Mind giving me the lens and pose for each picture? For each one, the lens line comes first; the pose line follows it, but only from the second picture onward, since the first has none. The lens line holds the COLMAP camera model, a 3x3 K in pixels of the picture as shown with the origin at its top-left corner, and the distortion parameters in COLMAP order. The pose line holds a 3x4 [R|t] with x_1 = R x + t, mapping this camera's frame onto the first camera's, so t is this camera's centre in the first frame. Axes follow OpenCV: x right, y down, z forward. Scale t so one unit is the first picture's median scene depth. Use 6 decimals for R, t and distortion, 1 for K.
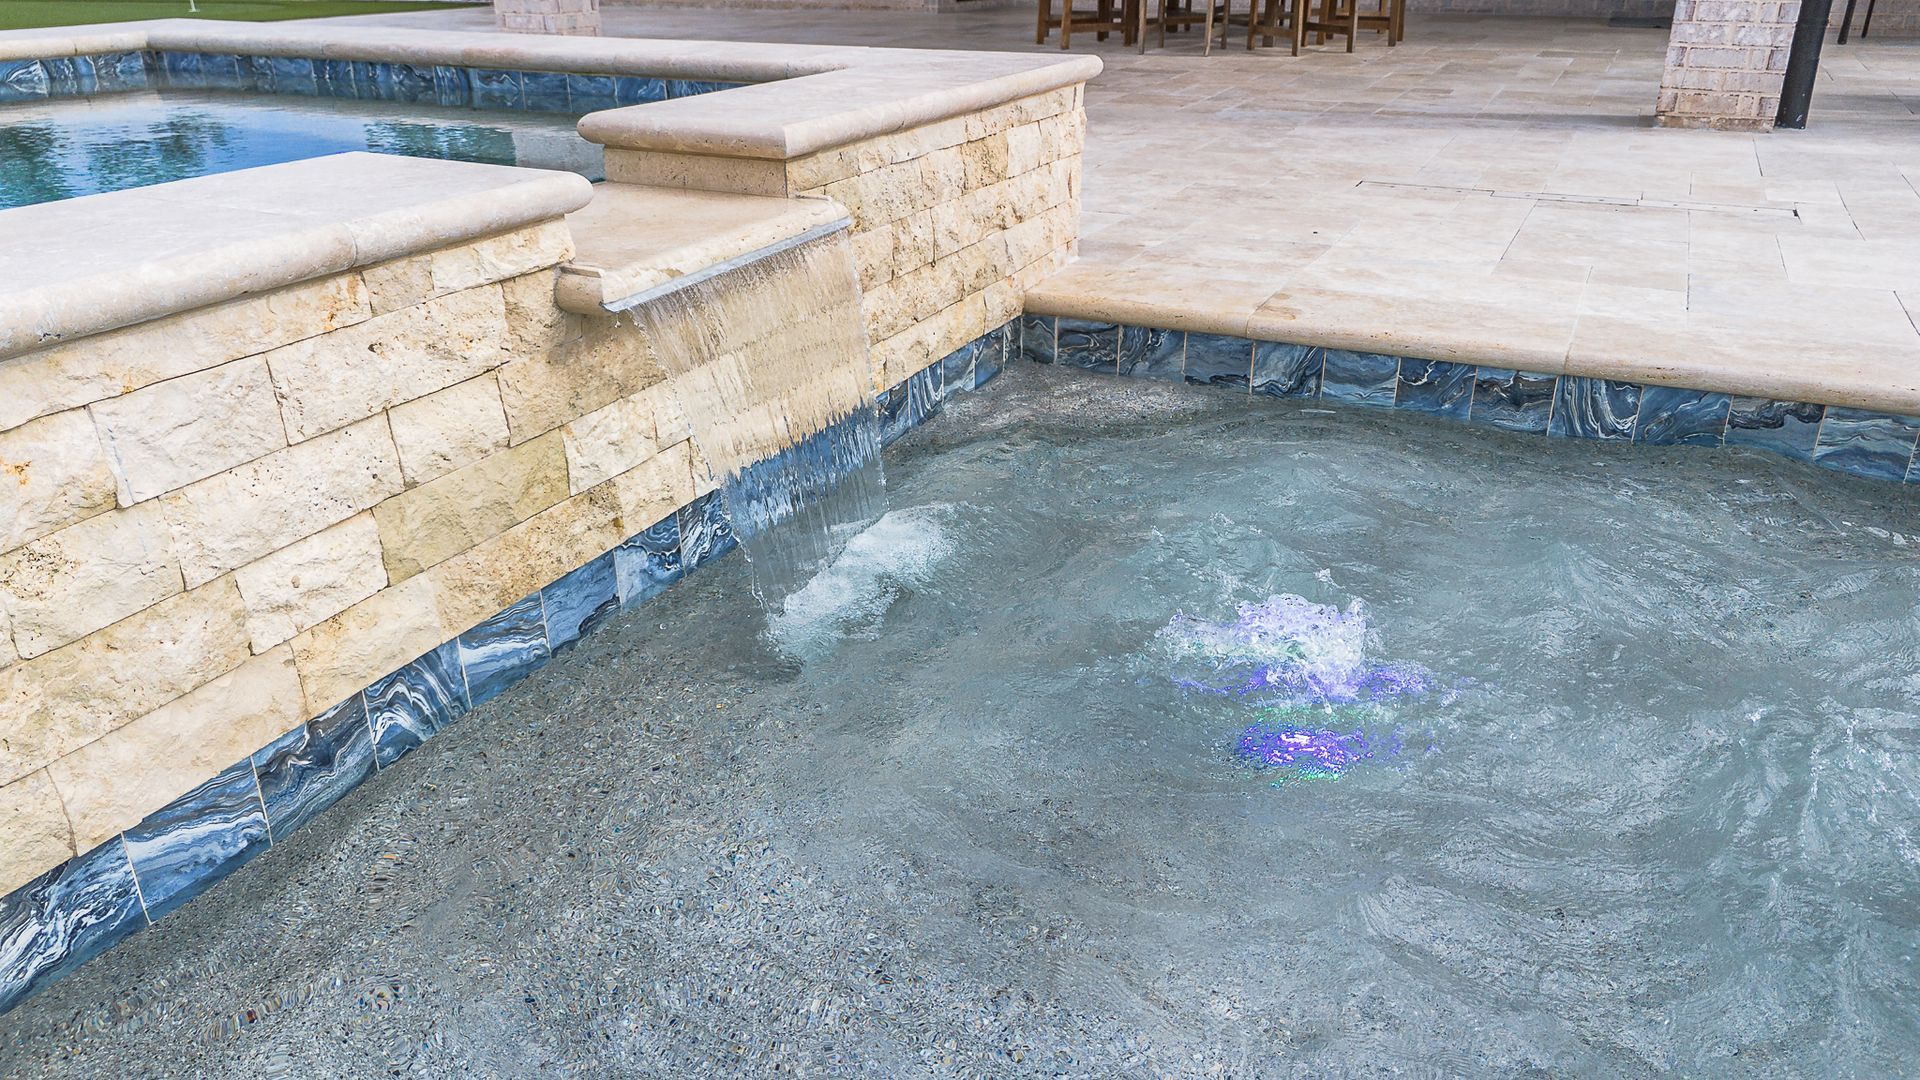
lens RADIAL K [[1355.6, 0, 952.2], [0, 1355.6, 542.9], [0, 0, 1]] dist [0.072529, -0.078288]
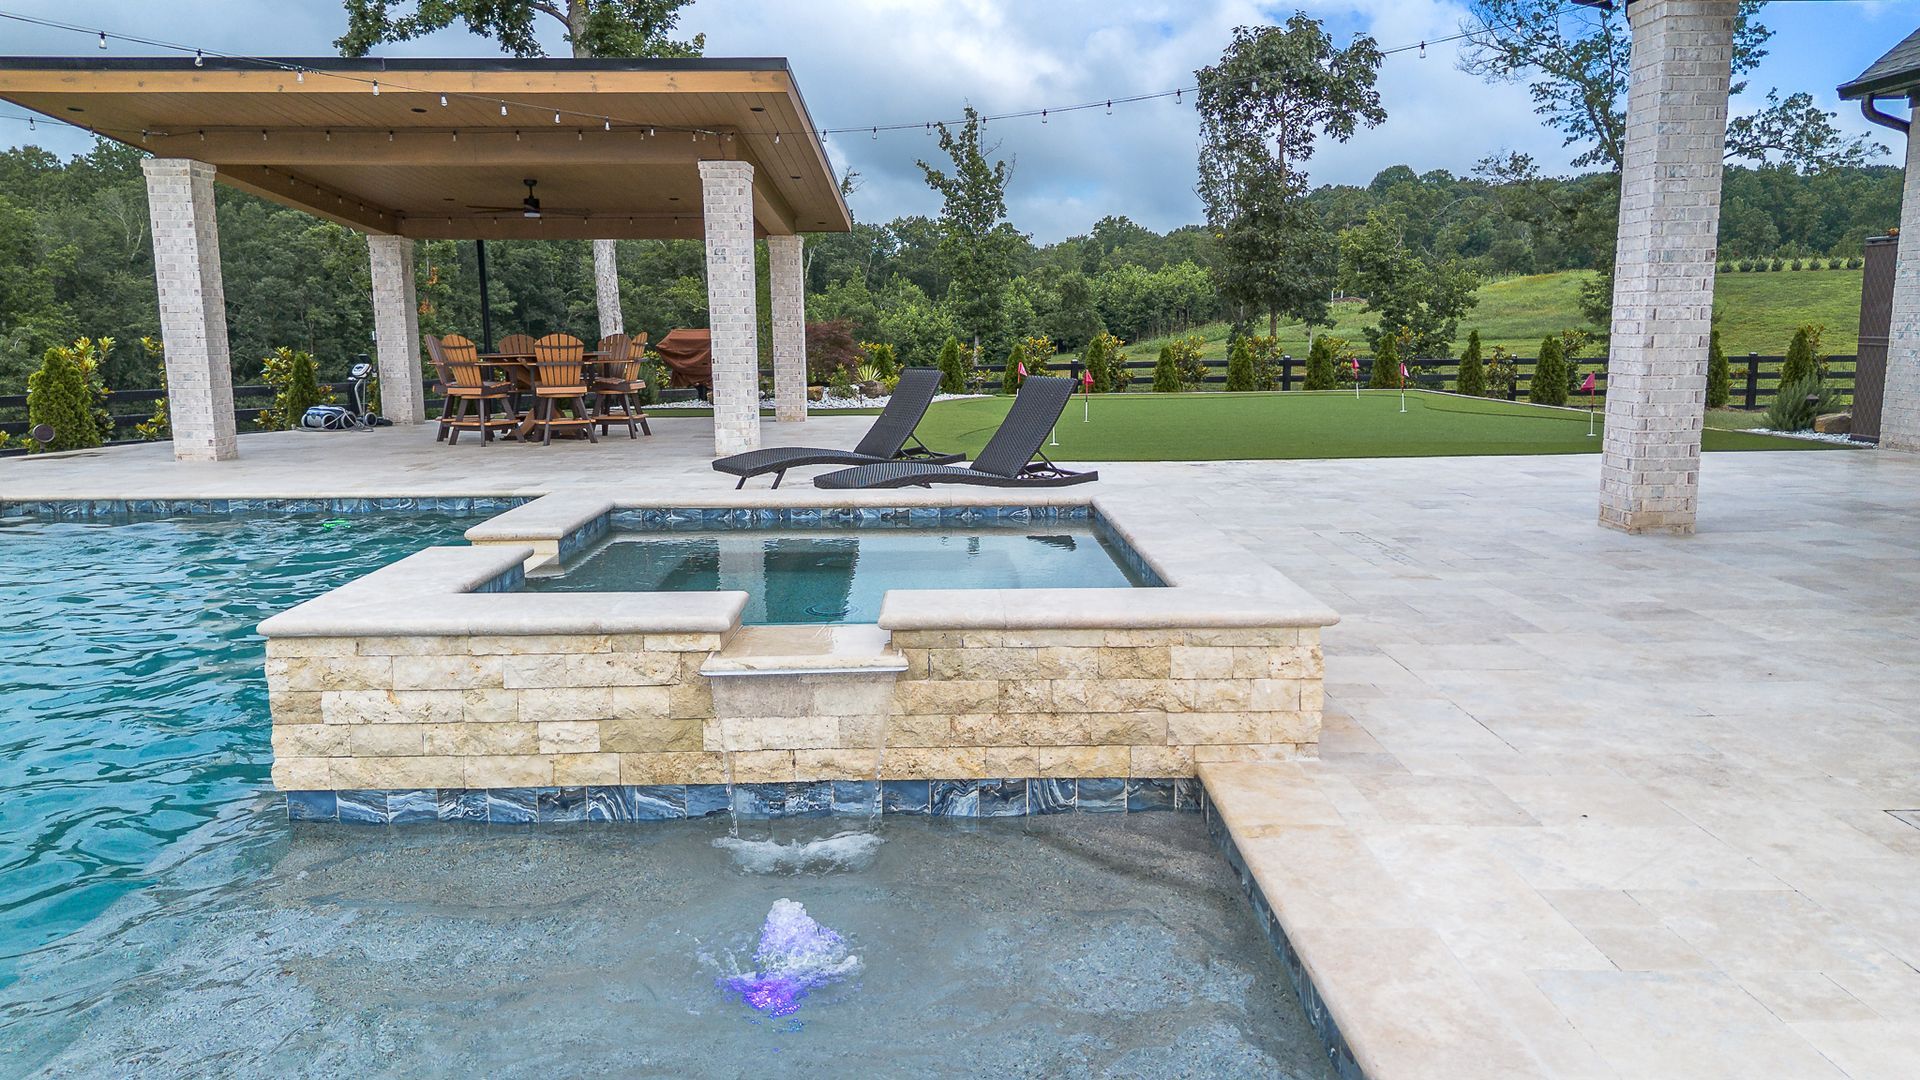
lens RADIAL K [[1355.6, 0, 965.4], [0, 1355.6, 540.5], [0, 0, 1]] dist [0.072529, -0.078288]
pose [[0.458627, 0.142419, -0.877142, 1.283652], [-0.361739, 0.931509, -0.037894, -0.299664], [0.811669, 0.334675, 0.478734, 0.115637]]
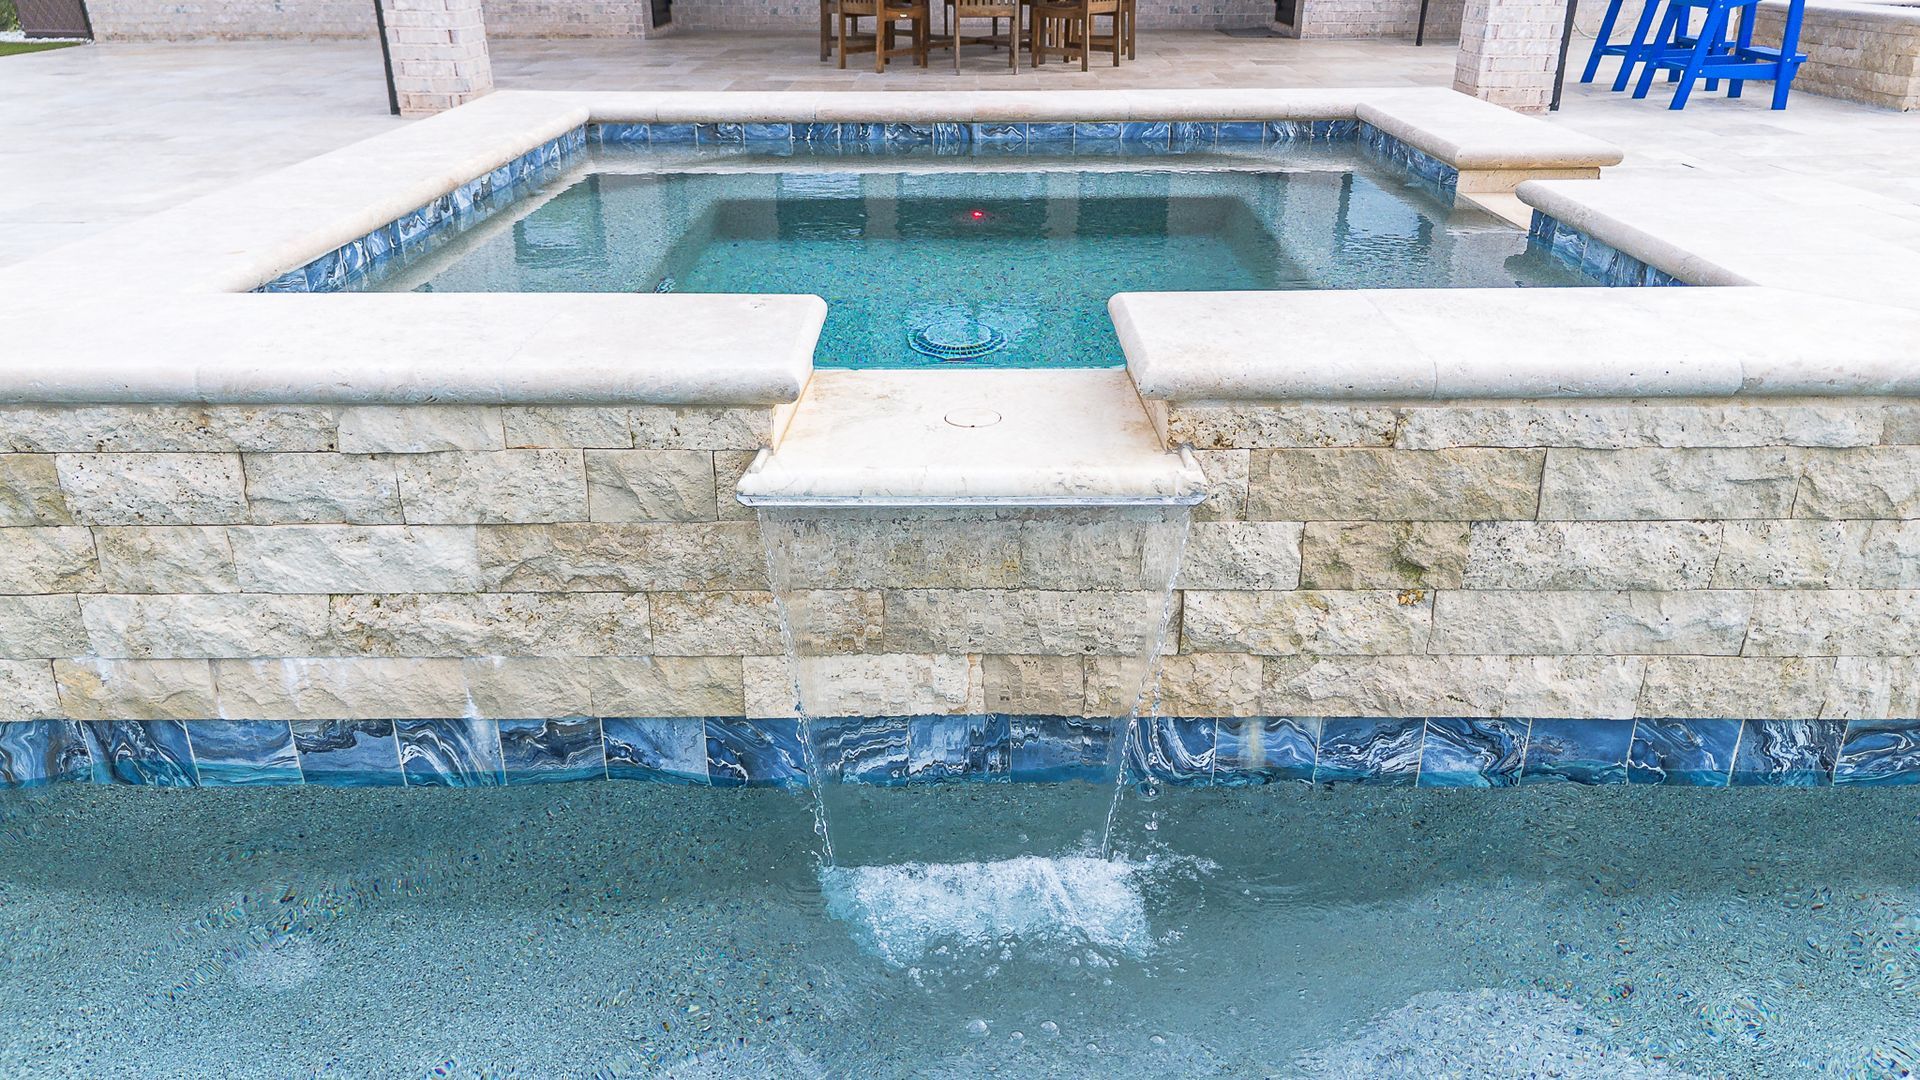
lens RADIAL K [[1355.6, 0, 954.8], [0, 1355.6, 540.9], [0, 0, 1]] dist [0.072529, -0.078288]
pose [[0.901185, -0.177008, 0.395644, -1.228271], [0.178318, 0.983392, 0.033795, -0.034097], [-0.395055, 0.040095, 0.917782, -0.120188]]
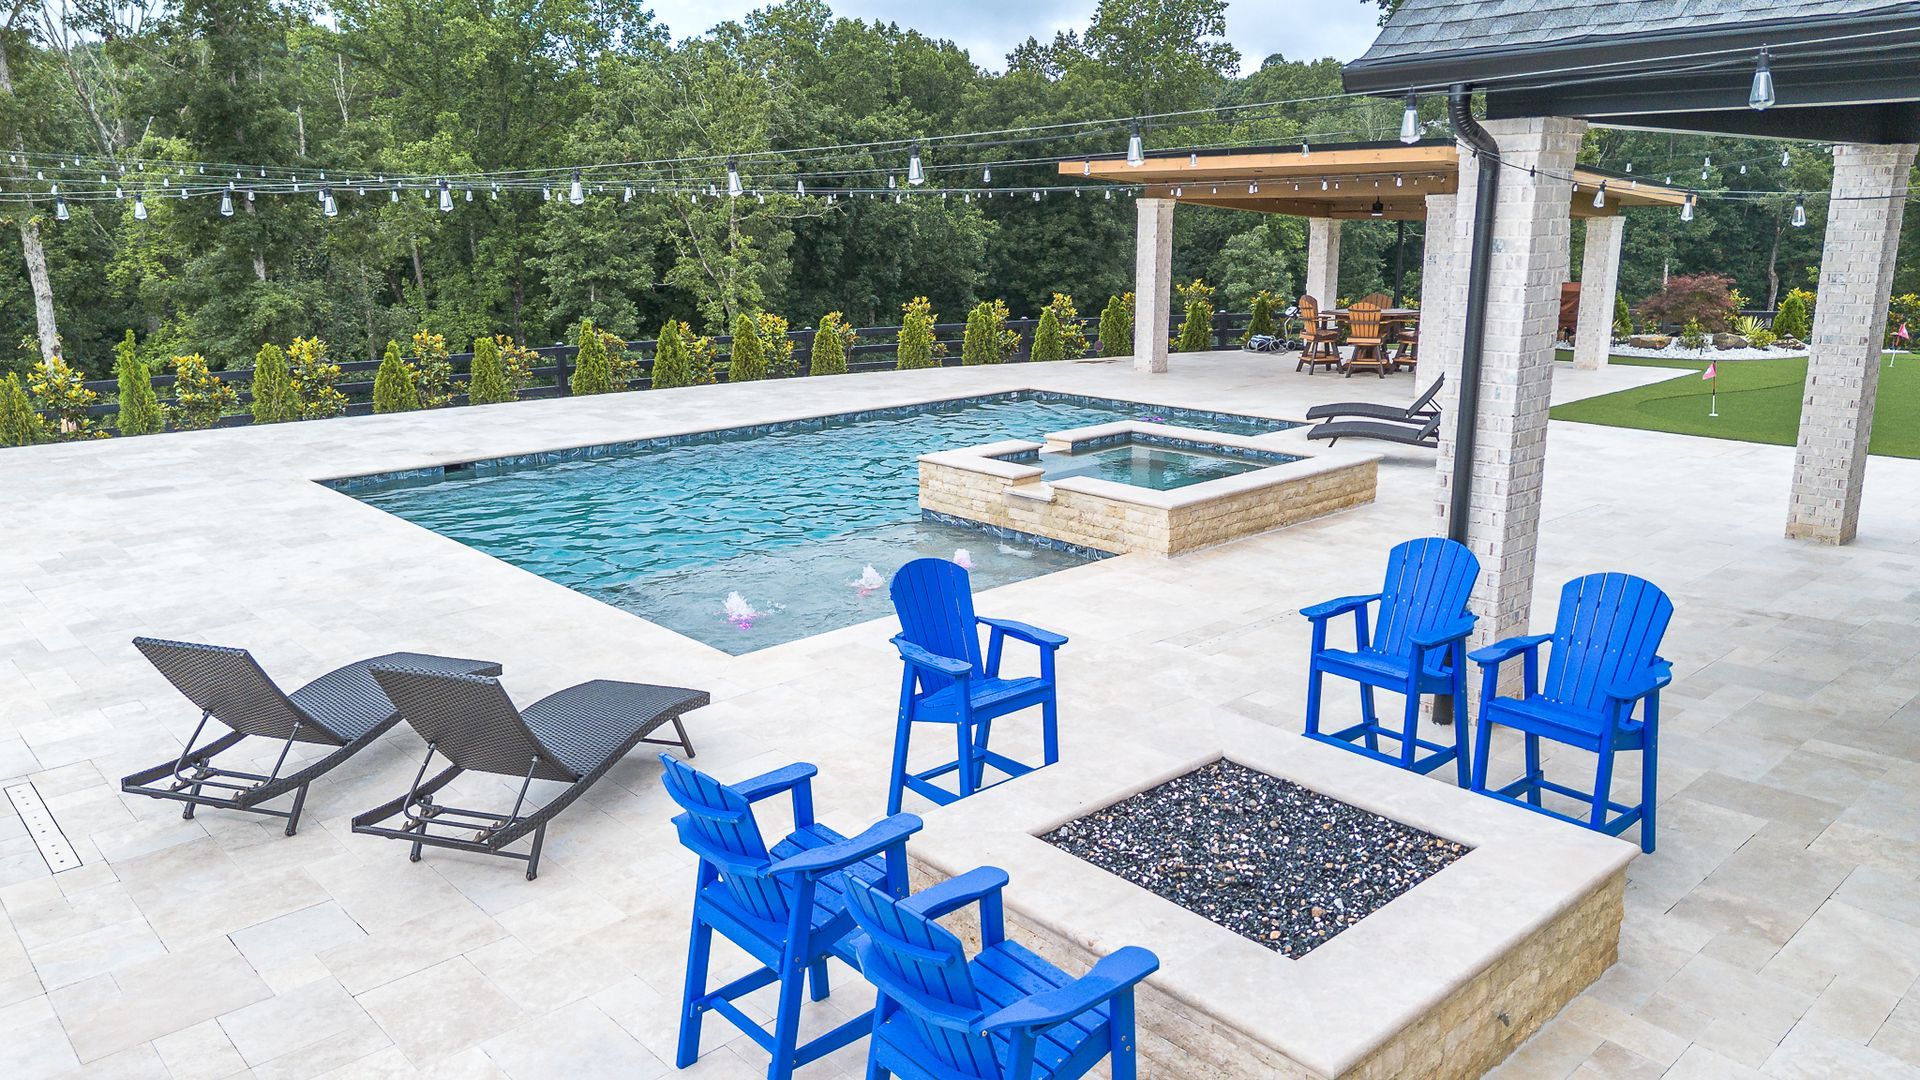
lens RADIAL K [[1355.6, 0, 959.6], [0, 1355.6, 542.3], [0, 0, 1]] dist [0.072529, -0.078288]
pose [[-0.366902, 0.231909, -0.900889, 4.155524], [-0.373083, 0.850450, 0.370870, -1.644876], [0.852169, 0.472179, -0.225510, 1.666621]]
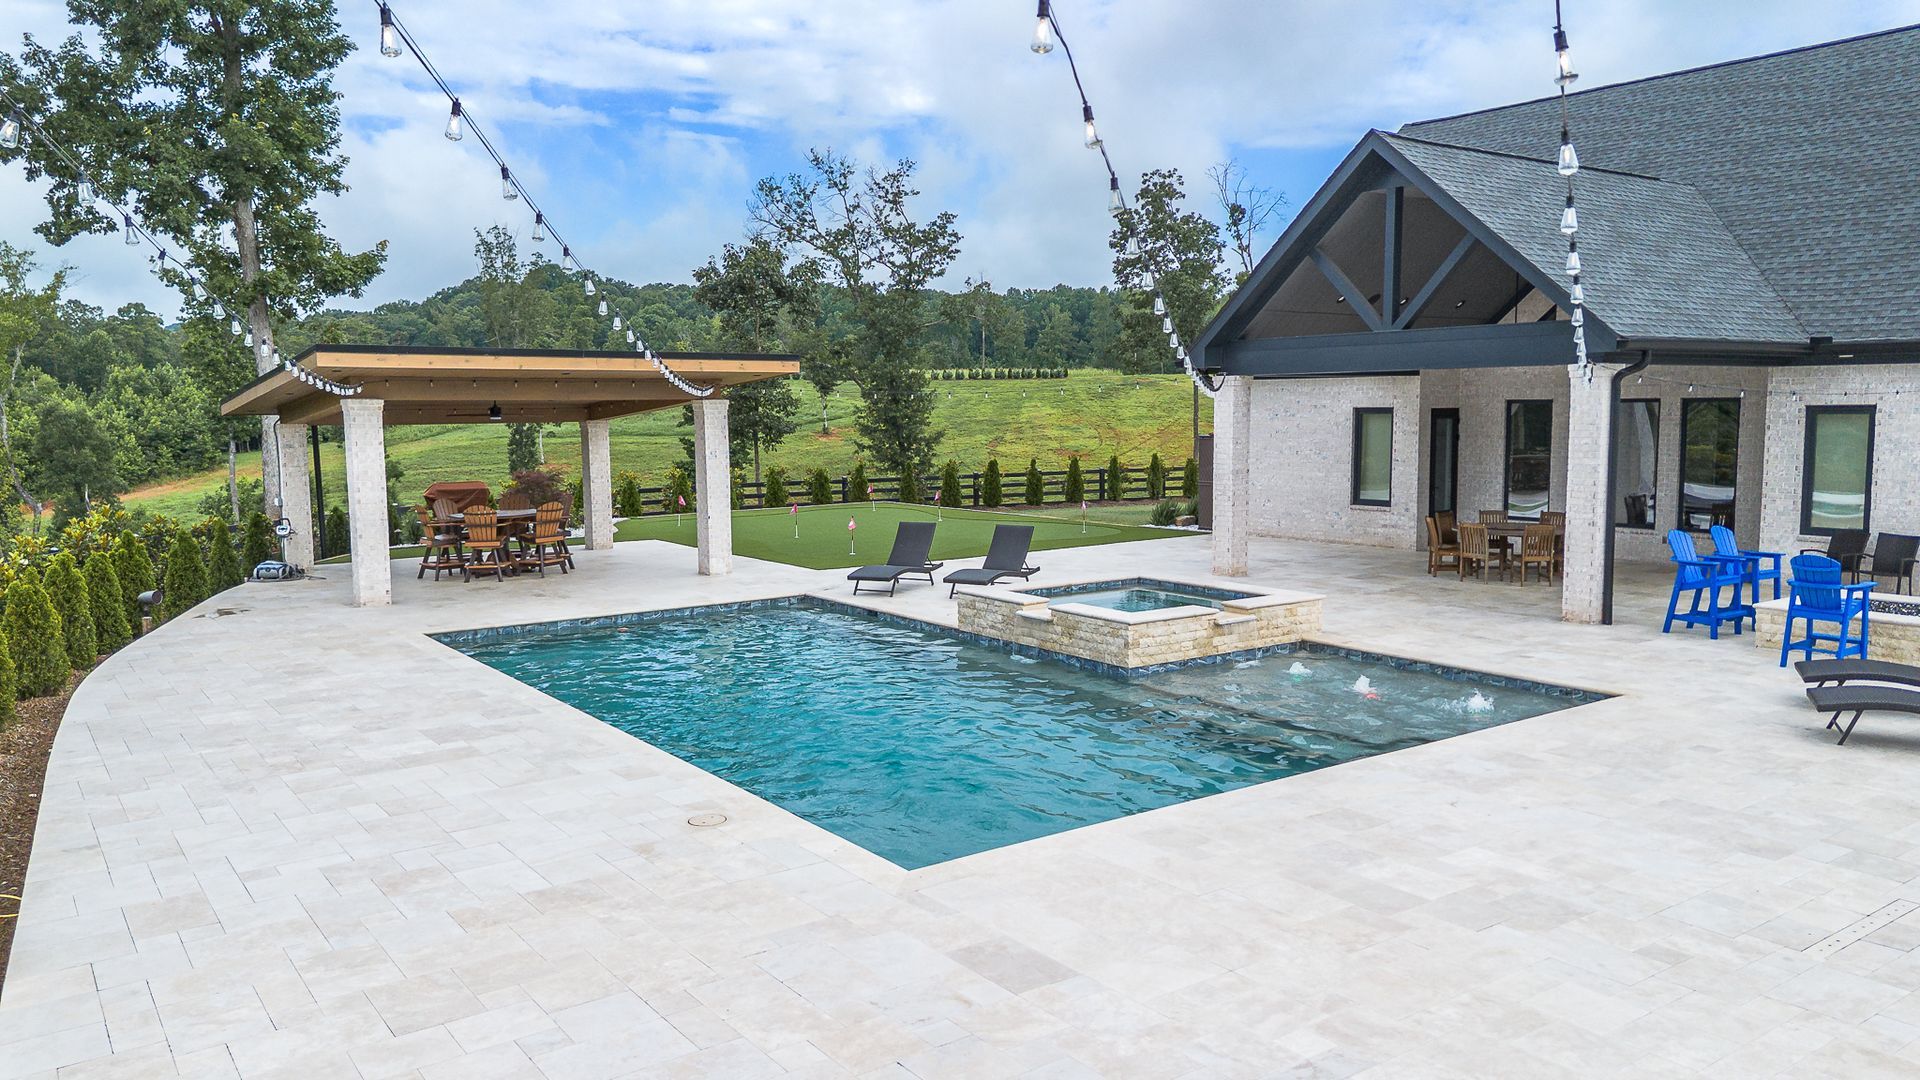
lens RADIAL K [[1355.6, 0, 960.7], [0, 1355.6, 541.9], [0, 0, 1]] dist [0.072529, -0.078288]
pose [[0.884959, 0.046950, -0.463296, 1.535296], [-0.189503, 0.945106, -0.266201, 1.315988], [0.425365, 0.323373, 0.845278, -4.853338]]
